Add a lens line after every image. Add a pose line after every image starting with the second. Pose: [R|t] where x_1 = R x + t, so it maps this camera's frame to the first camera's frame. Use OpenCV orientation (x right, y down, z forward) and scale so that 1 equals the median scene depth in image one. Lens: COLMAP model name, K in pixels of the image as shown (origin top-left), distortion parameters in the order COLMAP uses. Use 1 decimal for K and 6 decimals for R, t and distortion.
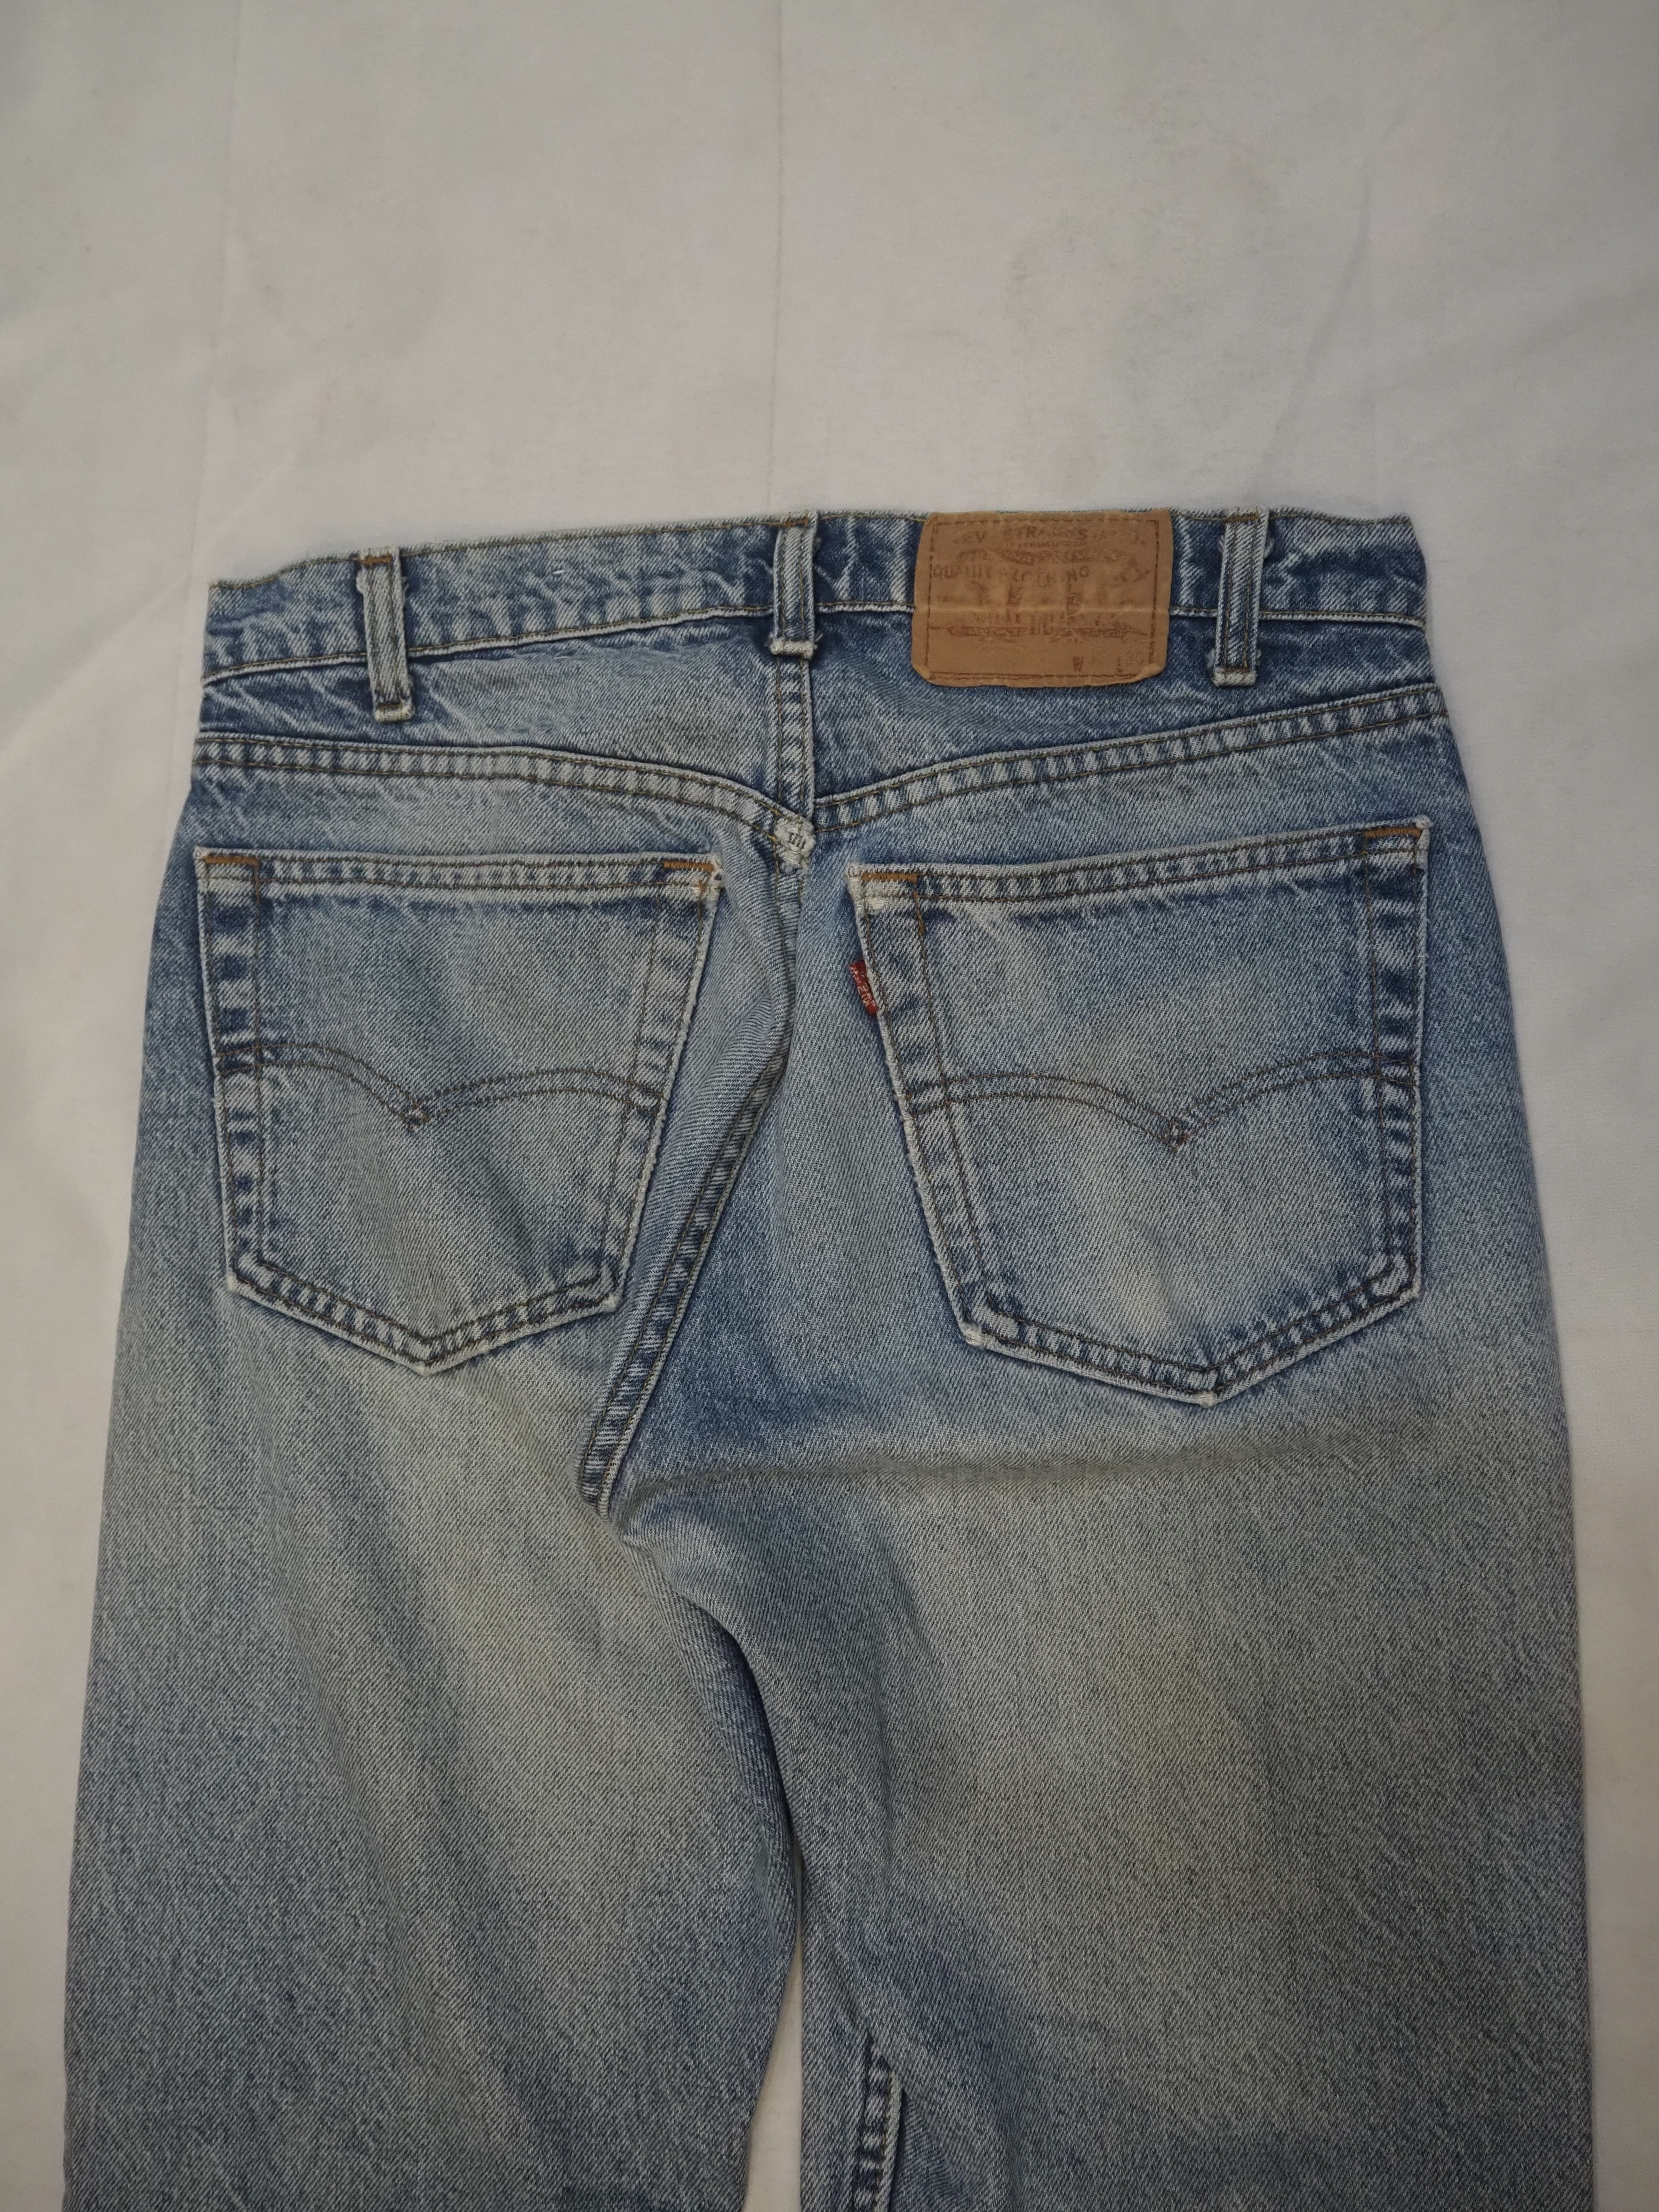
lens RADIAL K [[2030.1, 0, 811.3], [0, 2030.1, 1031.2], [0, 0, 1]] dist [-0.044890, 0.021856]
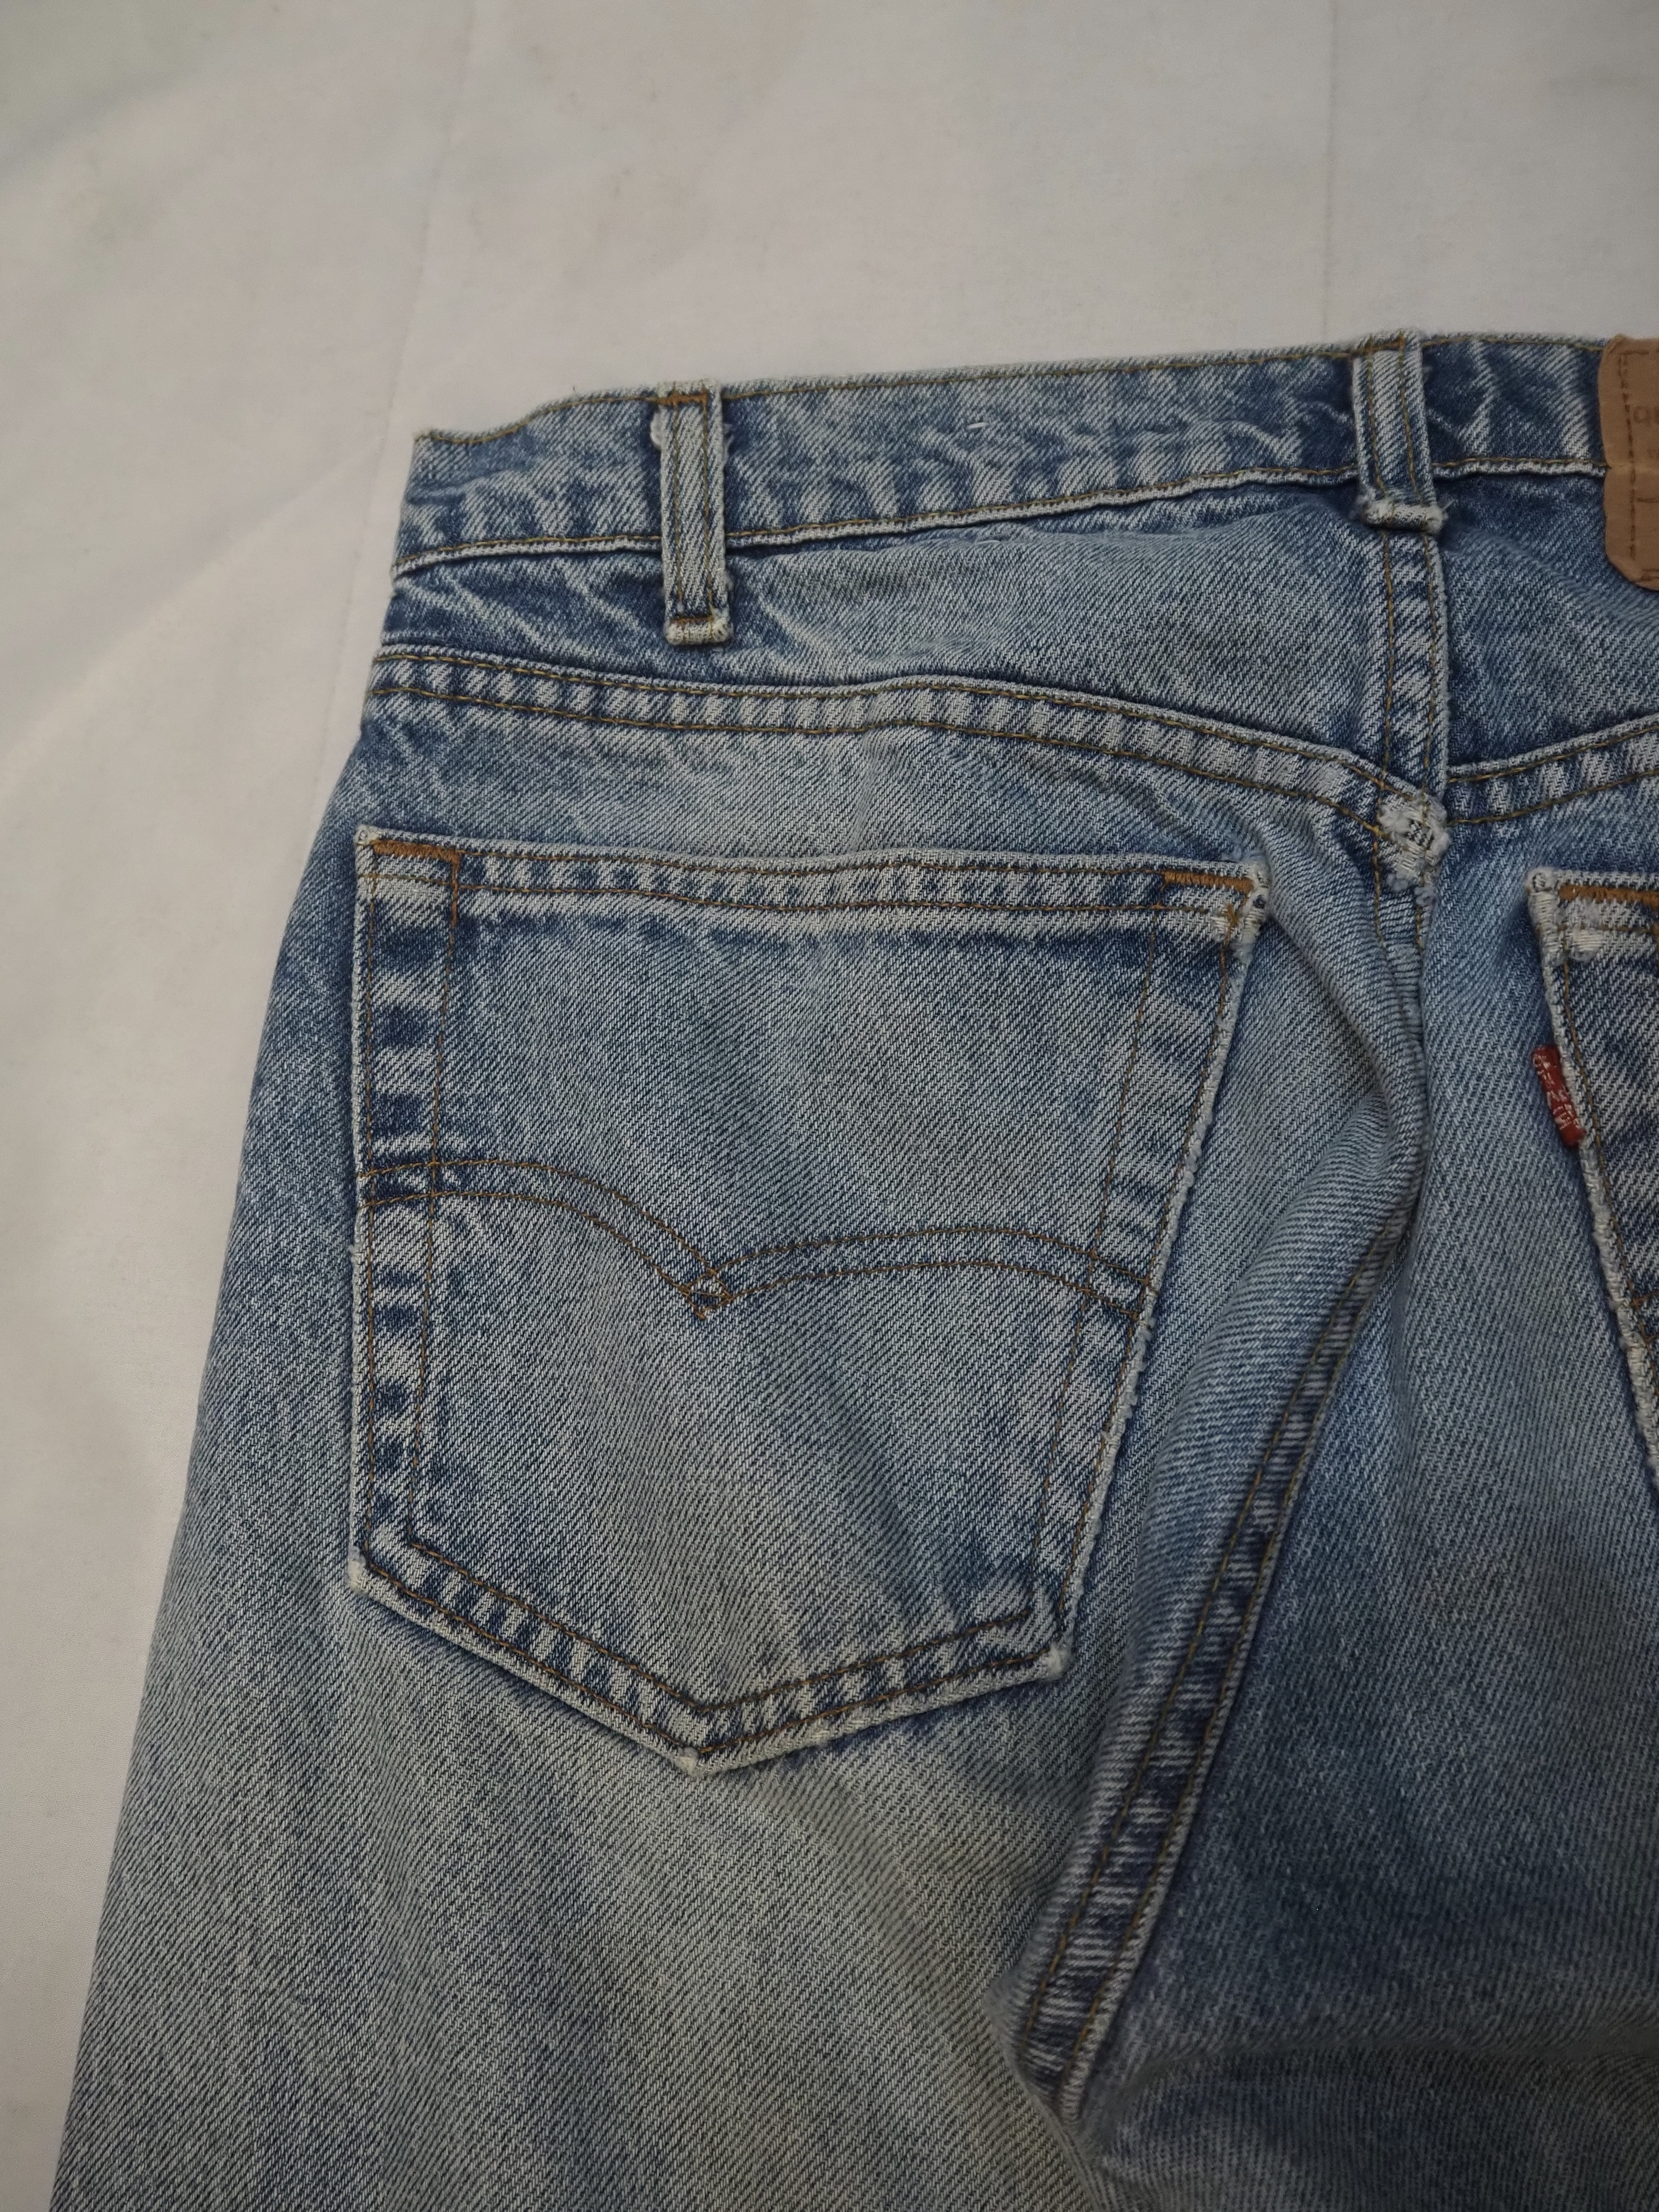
lens RADIAL K [[2030.2, 0, 752.2], [0, 2030.2, 1023.3], [0, 0, 1]] dist [-0.044890, 0.021856]
pose [[0.995380, 0.048145, -0.083067, -0.141304], [-0.060175, 0.987003, -0.149009, 0.051759], [0.074813, 0.153319, 0.985341, 0.442379]]
